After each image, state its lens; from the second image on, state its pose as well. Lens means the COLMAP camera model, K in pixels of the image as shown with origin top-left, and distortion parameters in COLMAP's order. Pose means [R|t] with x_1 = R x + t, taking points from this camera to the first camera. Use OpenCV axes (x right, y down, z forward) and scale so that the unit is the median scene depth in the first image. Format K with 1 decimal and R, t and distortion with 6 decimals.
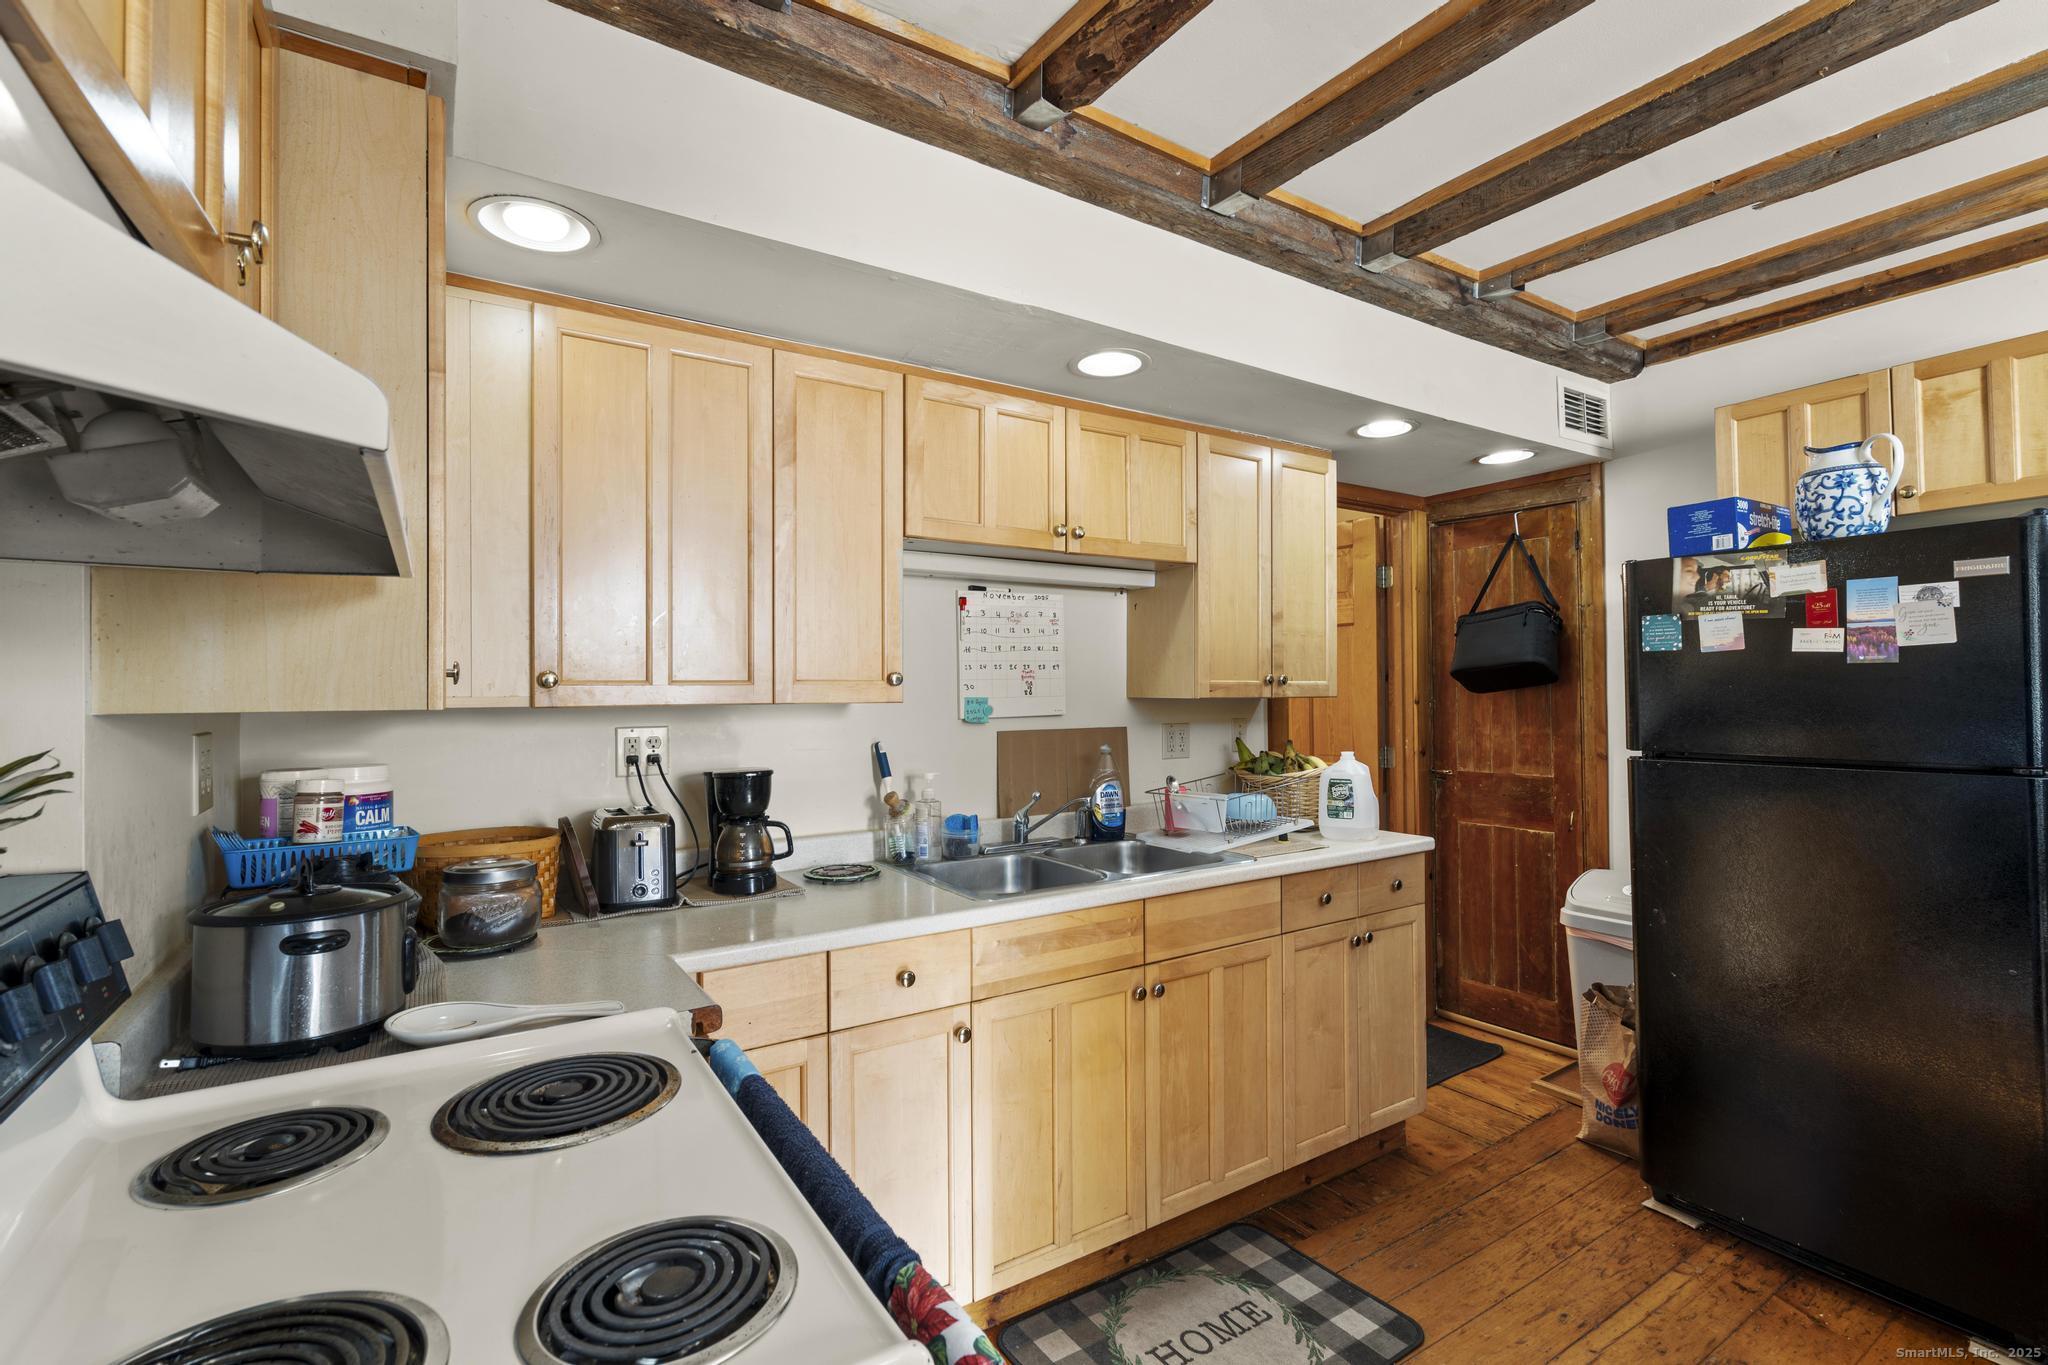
lens RADIAL K [[918.4, 0, 1024.0], [0, 918.4, 682.5], [0, 0, 1]] dist [-0.002997, 0.000749]
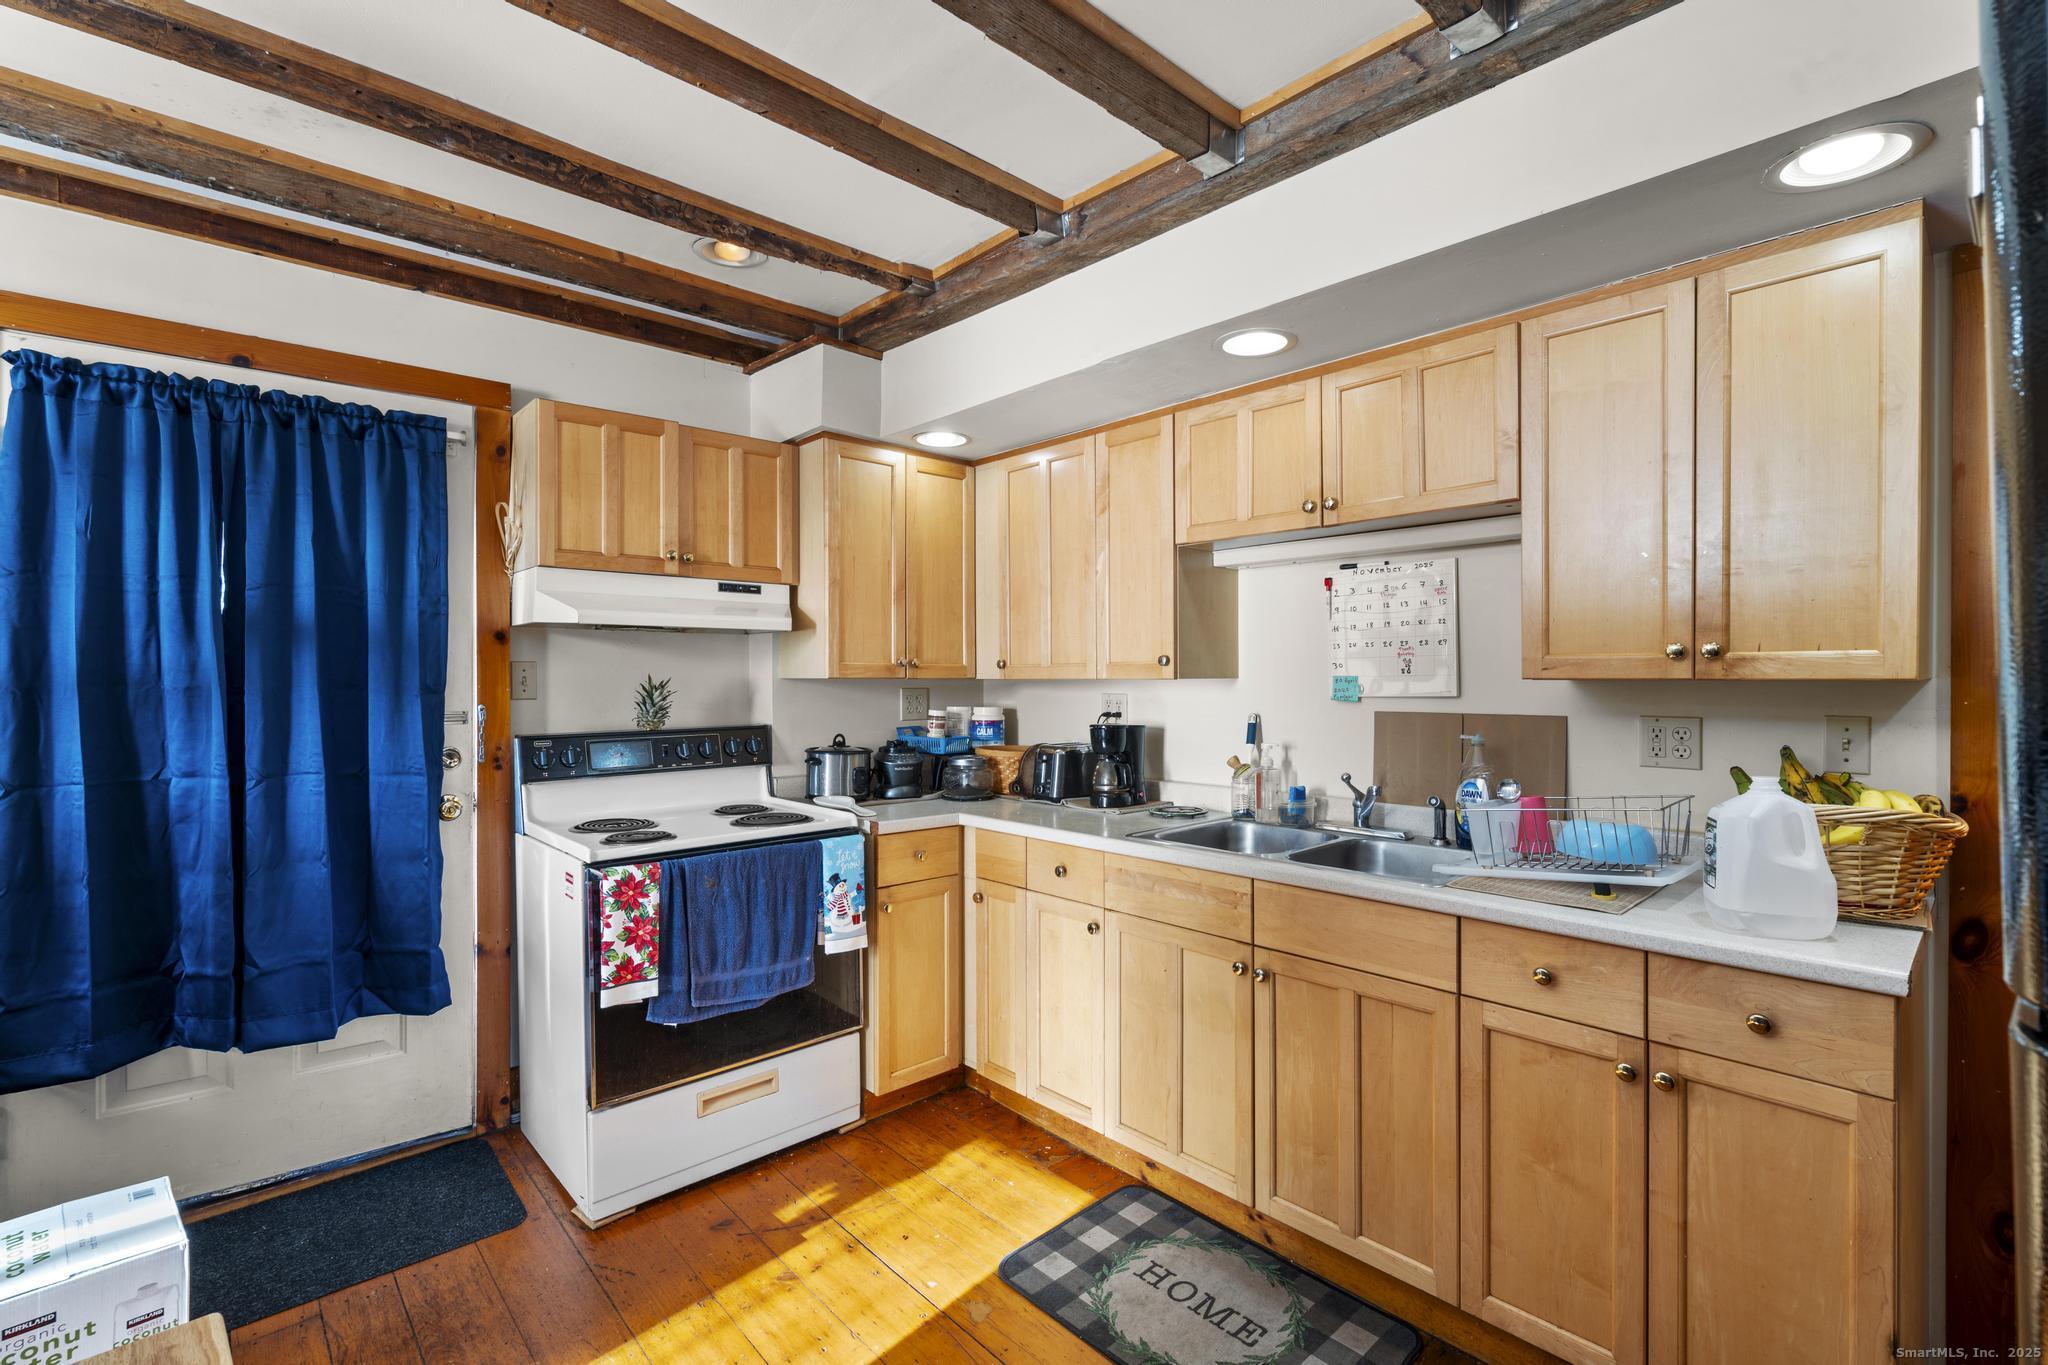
lens RADIAL K [[918.4, 0, 1024.0], [0, 918.4, 682.5], [0, 0, 1]] dist [-0.002997, 0.000749]
pose [[0.173139, 0.013167, -0.984809, 0.942023], [0.012175, 0.999806, 0.015508, 0.003824], [0.984822, -0.014675, 0.172945, 0.519364]]
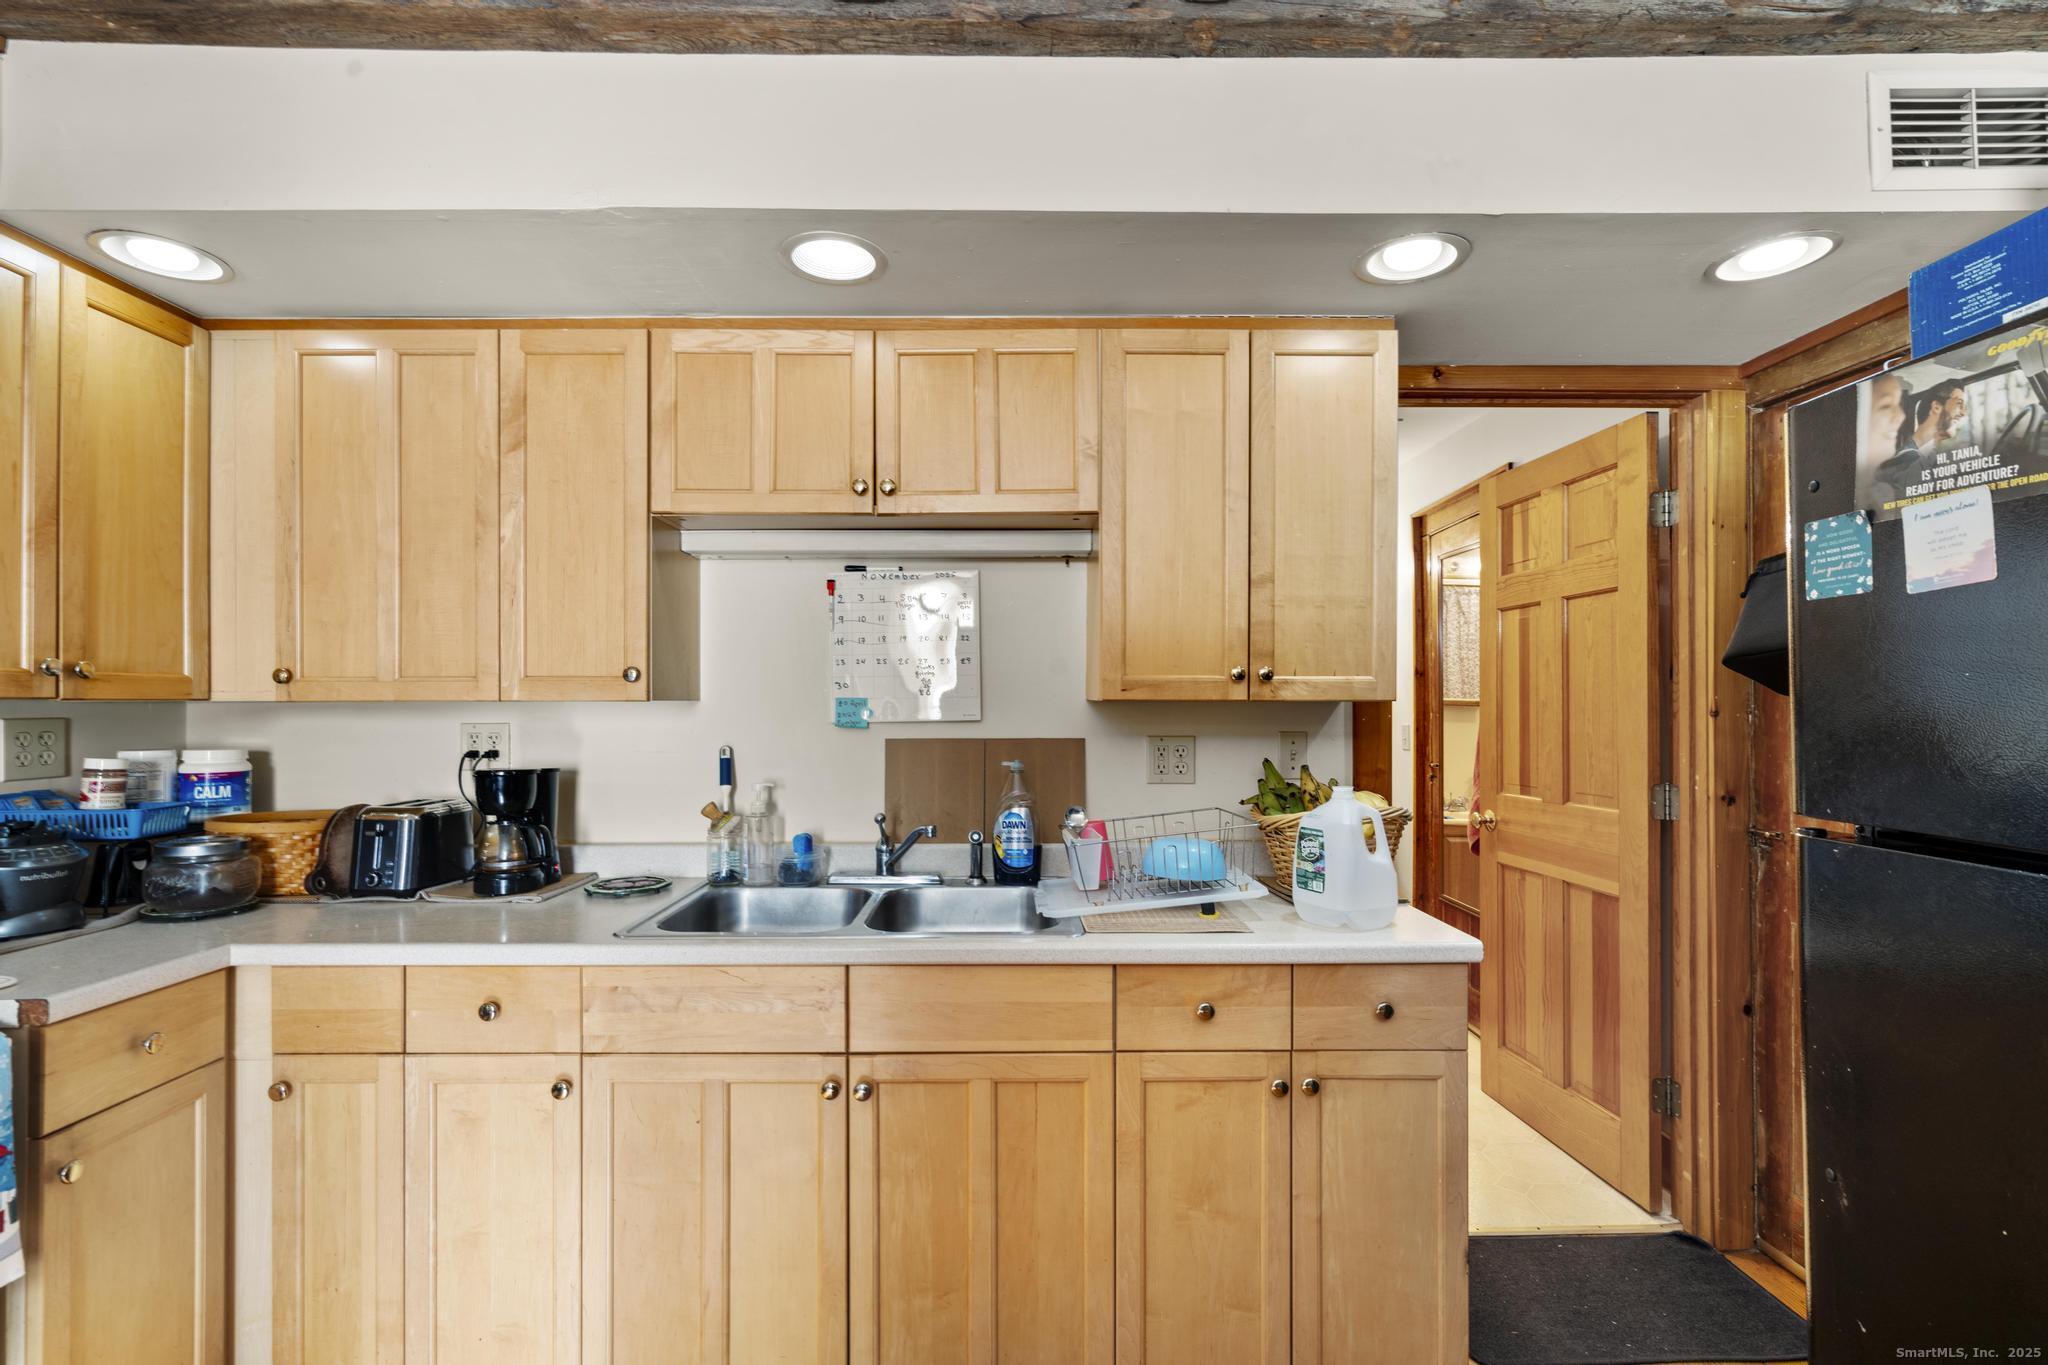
lens RADIAL K [[929.3, 0, 1010.9], [0, 929.3, 699.8], [0, 0, 1]] dist [-0.003152, 0.000587]
pose [[0.842535, 0.005018, -0.538618, 0.574626], [0.000288, 0.999952, 0.009765, 0.010570], [0.538641, -0.008383, 0.842493, 0.385812]]
